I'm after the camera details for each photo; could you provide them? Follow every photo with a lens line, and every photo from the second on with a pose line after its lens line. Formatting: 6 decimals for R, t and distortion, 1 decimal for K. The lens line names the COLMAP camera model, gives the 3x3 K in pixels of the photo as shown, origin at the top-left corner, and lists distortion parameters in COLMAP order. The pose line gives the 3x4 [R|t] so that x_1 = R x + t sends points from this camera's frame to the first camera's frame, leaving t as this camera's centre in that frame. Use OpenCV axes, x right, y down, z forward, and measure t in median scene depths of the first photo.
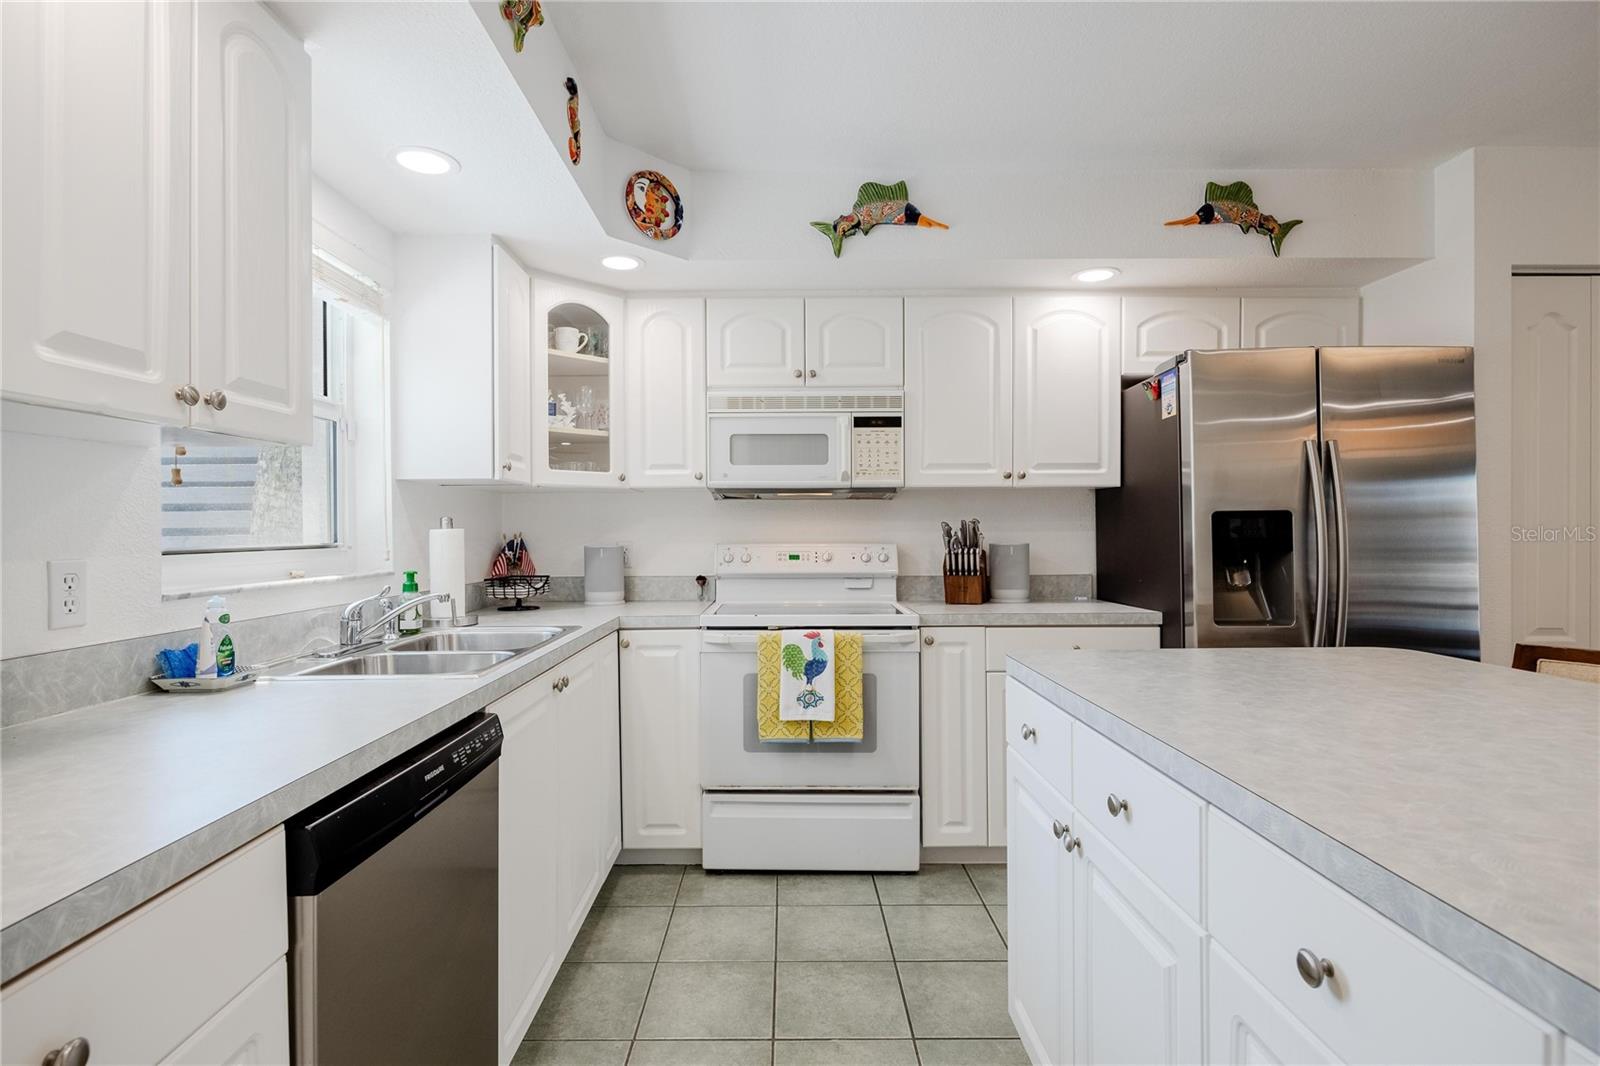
lens RADIAL K [[777.9, 0, 774.4], [0, 777.9, 534.1], [0, 0, 1]] dist [-0.013104, -0.001703]
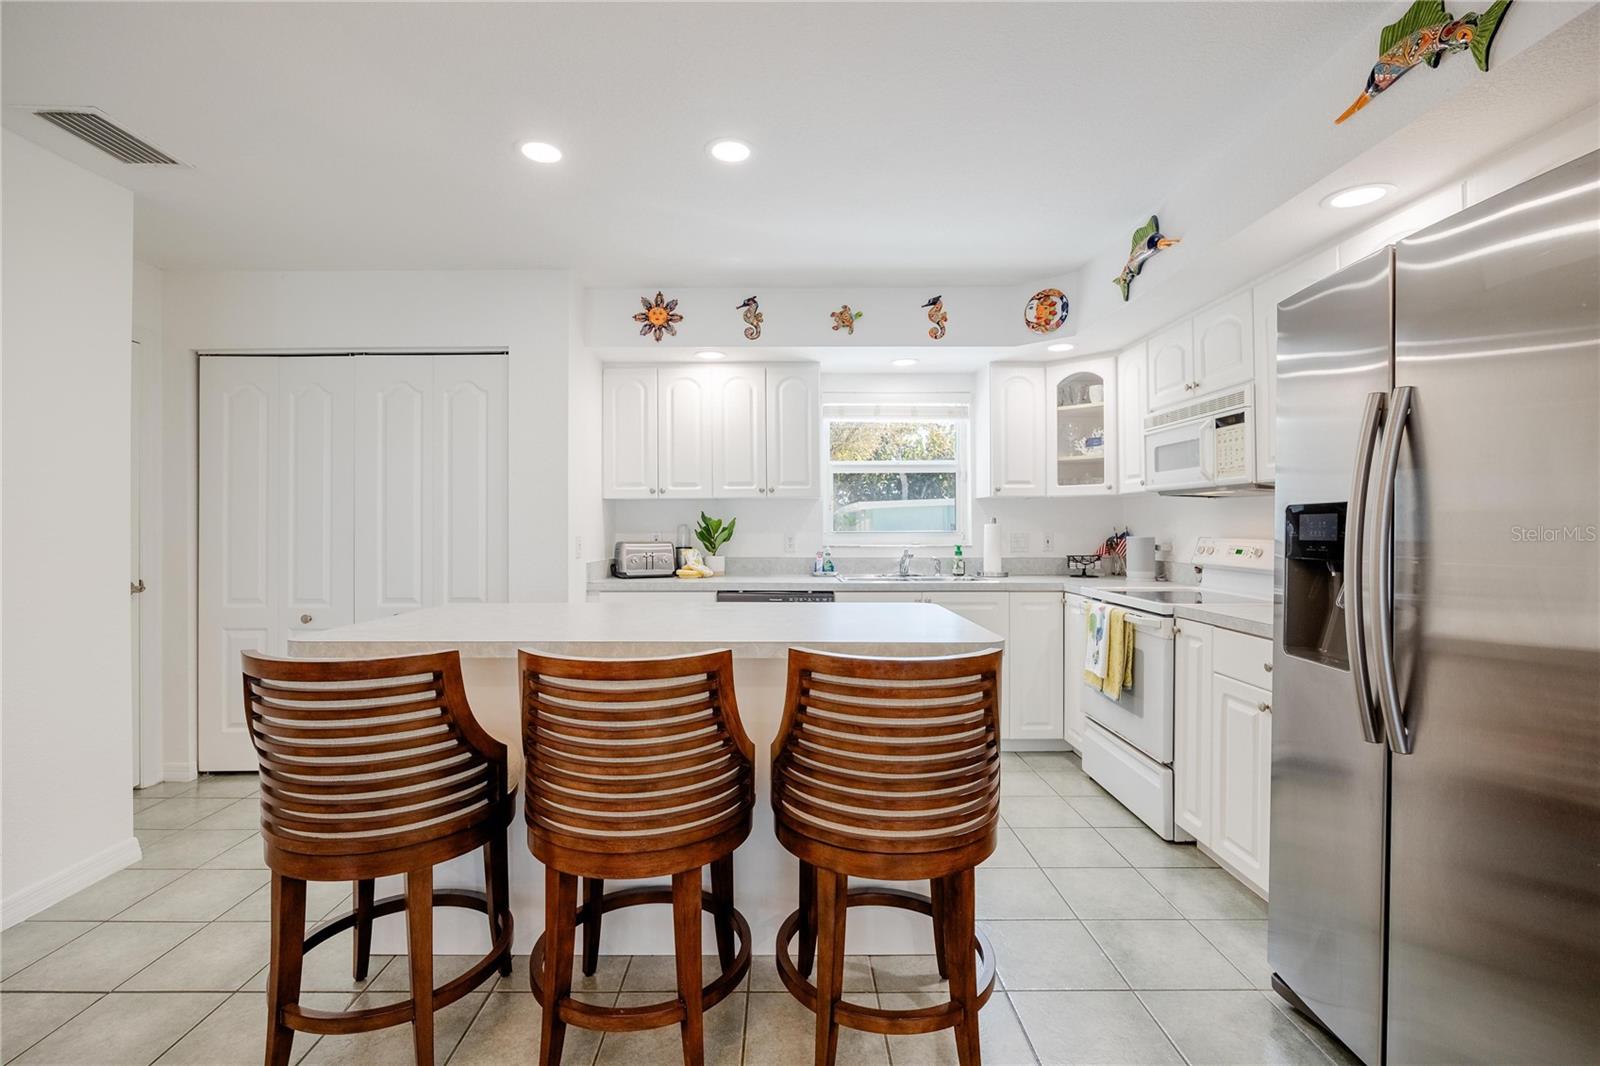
lens RADIAL K [[712.3, 0, 790.5], [0, 712.3, 517.1], [0, 0, 1]] dist [-0.003873, 0.000236]
pose [[0.021816, -0.006014, -0.999744, 1.177263], [-0.003501, 0.999975, -0.006092, -0.010573], [0.999756, 0.003633, 0.021794, 0.450951]]
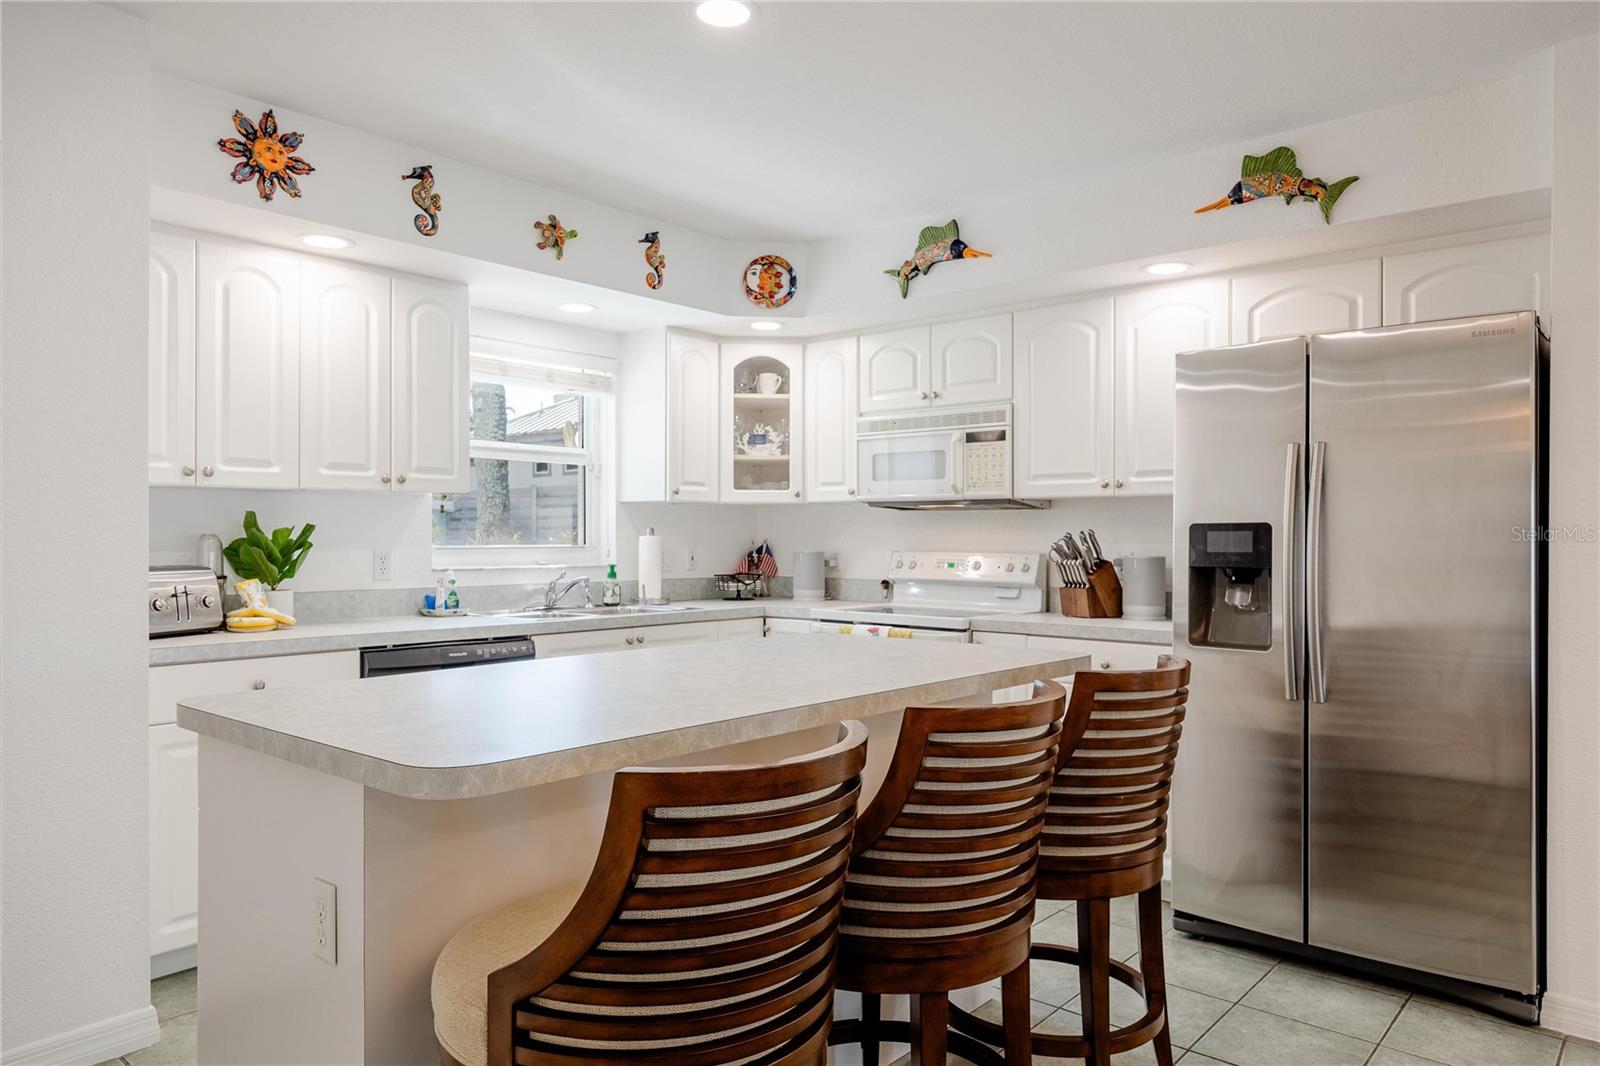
lens RADIAL K [[1043.8, 0, 805.7], [0, 1043.8, 539.3], [0, 0, 1]] dist [0.010136, 0.001696]
pose [[0.765664, 0.009275, -0.643174, 0.952019], [-0.010190, 0.999945, 0.002288, -0.007542], [0.643161, 0.004802, 0.765716, -0.256064]]
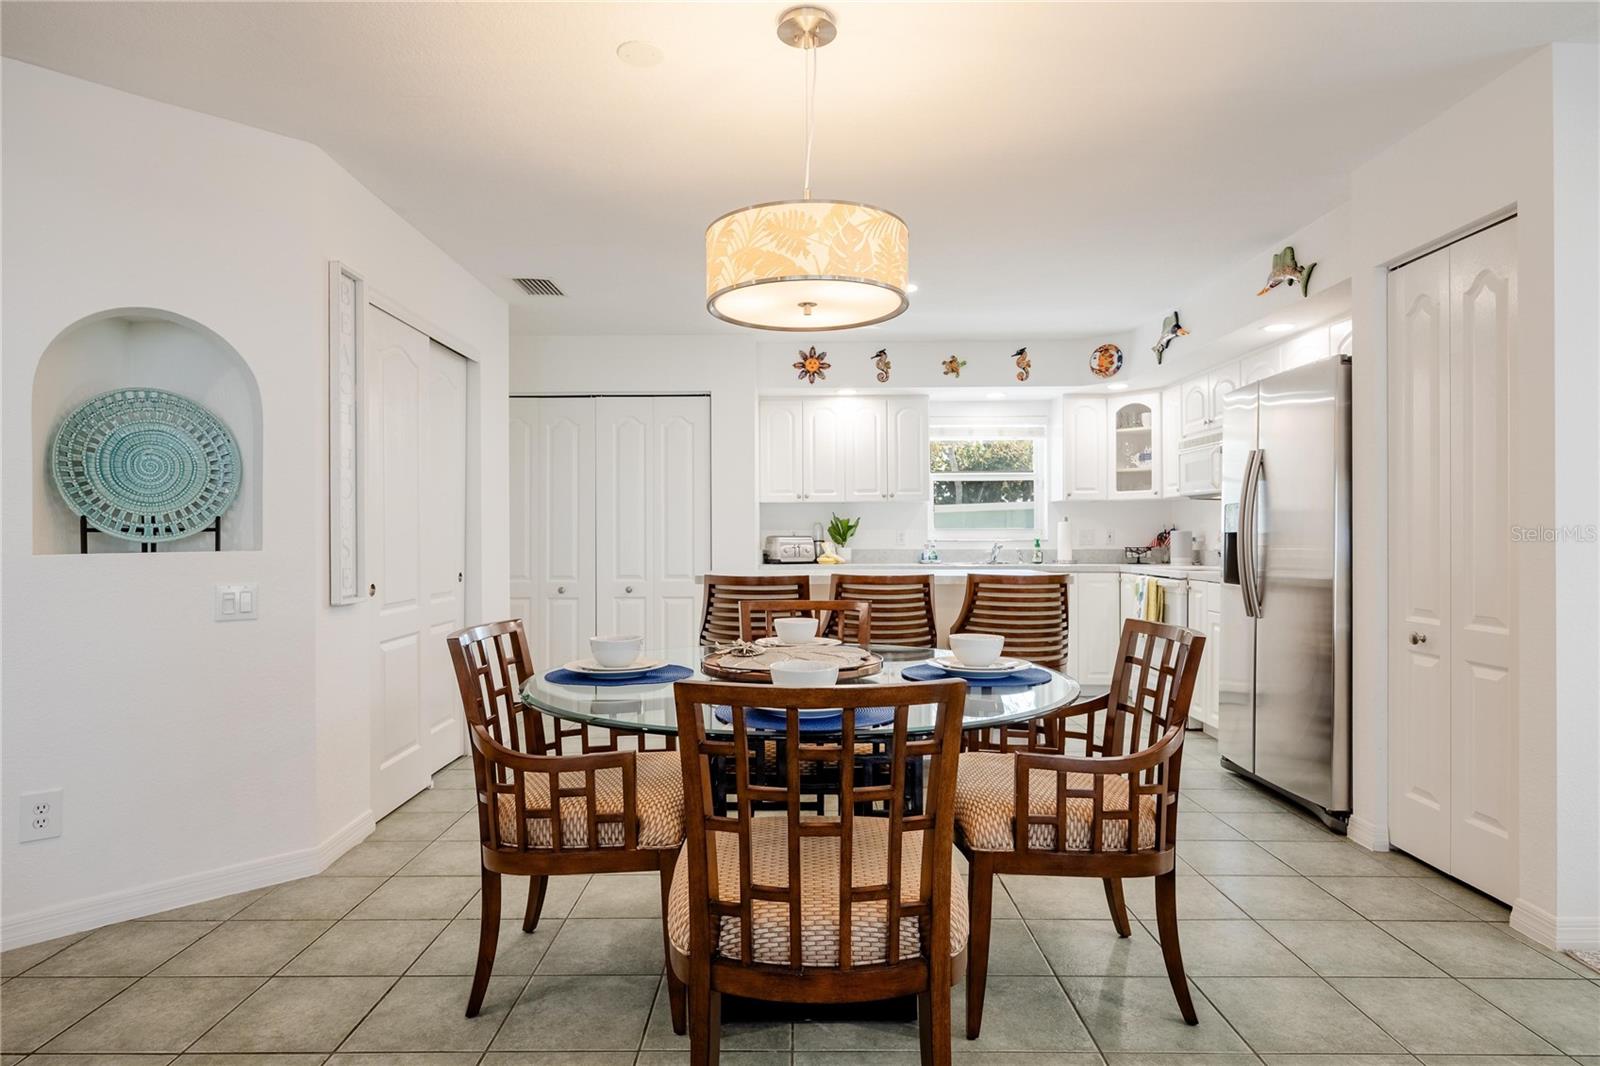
lens RADIAL K [[890.3, 0, 795.7], [0, 890.3, 530.7], [0, 0, 1]] dist [0.023820, 0.000736]
pose [[0.010404, -0.001362, -0.999945, 2.081583], [-0.002144, 0.999997, -0.001385, 0.022614], [0.999944, 0.002158, 0.010401, 0.159297]]
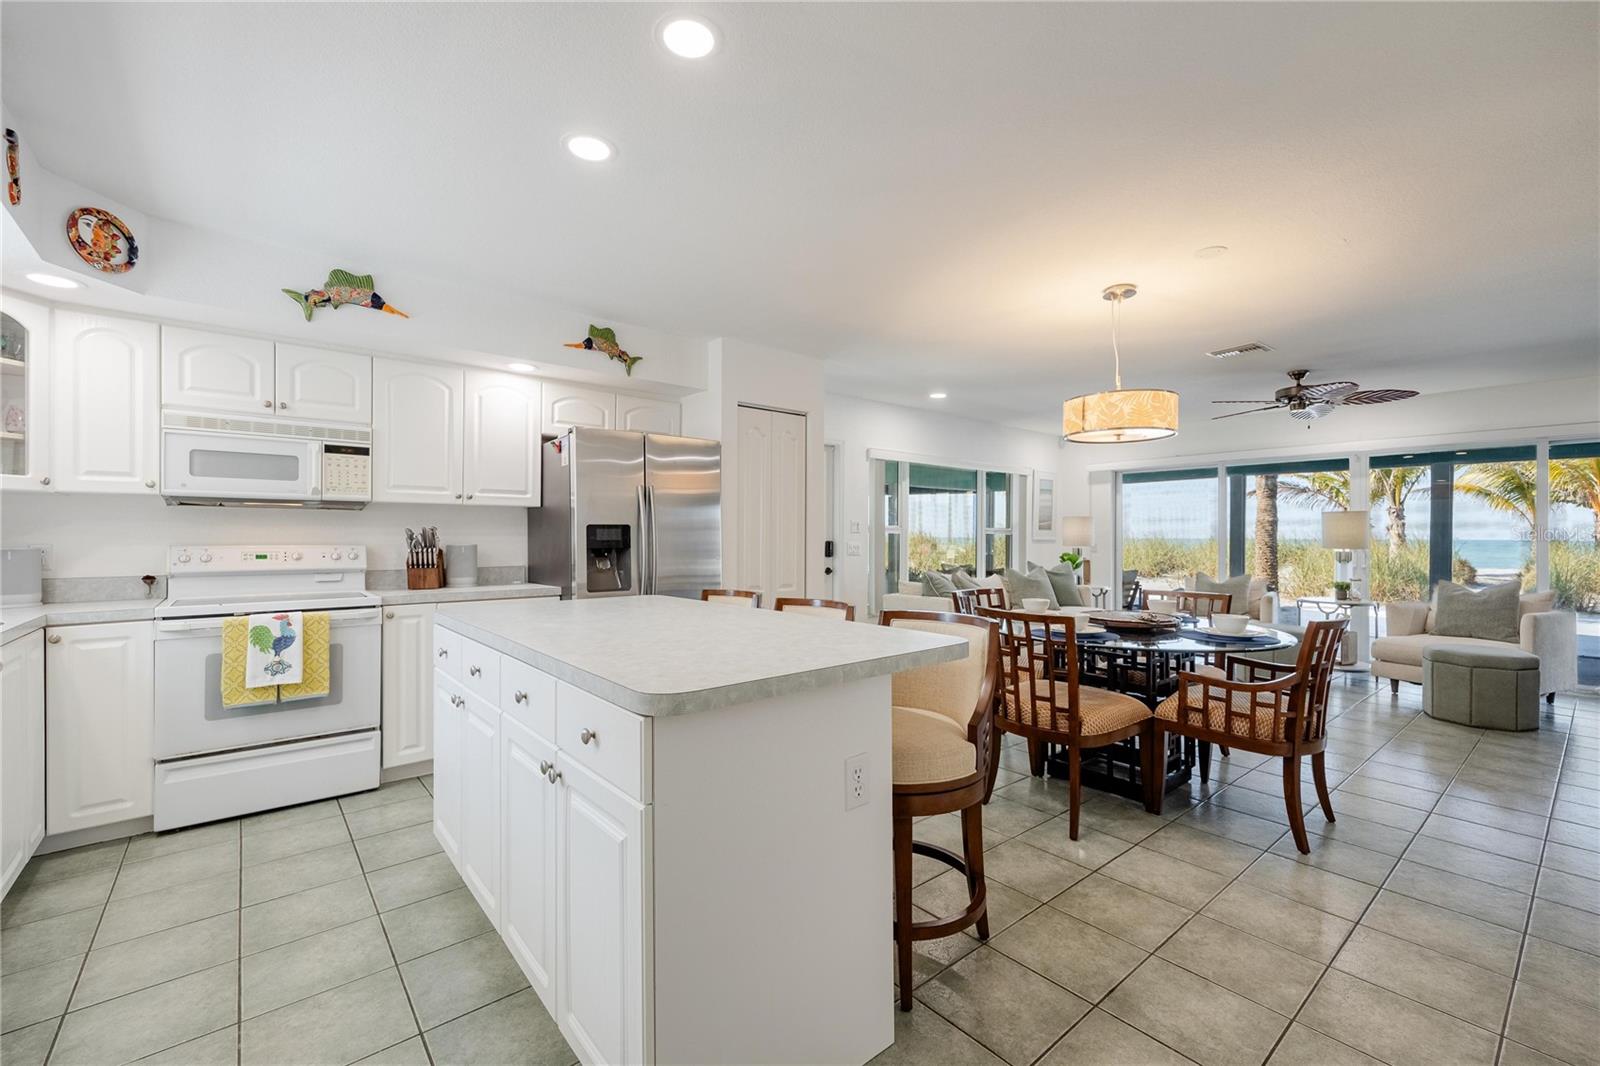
lens RADIAL K [[664.4, 0, 805.7], [0, 664.4, 532.3], [0, 0, 1]] dist [0.004830, 0.000205]
pose [[0.754297, 0.008598, 0.656477, -0.019278], [-0.000864, 0.999926, -0.012104, 0.005088], [-0.656533, 0.008563, 0.754249, -0.366576]]
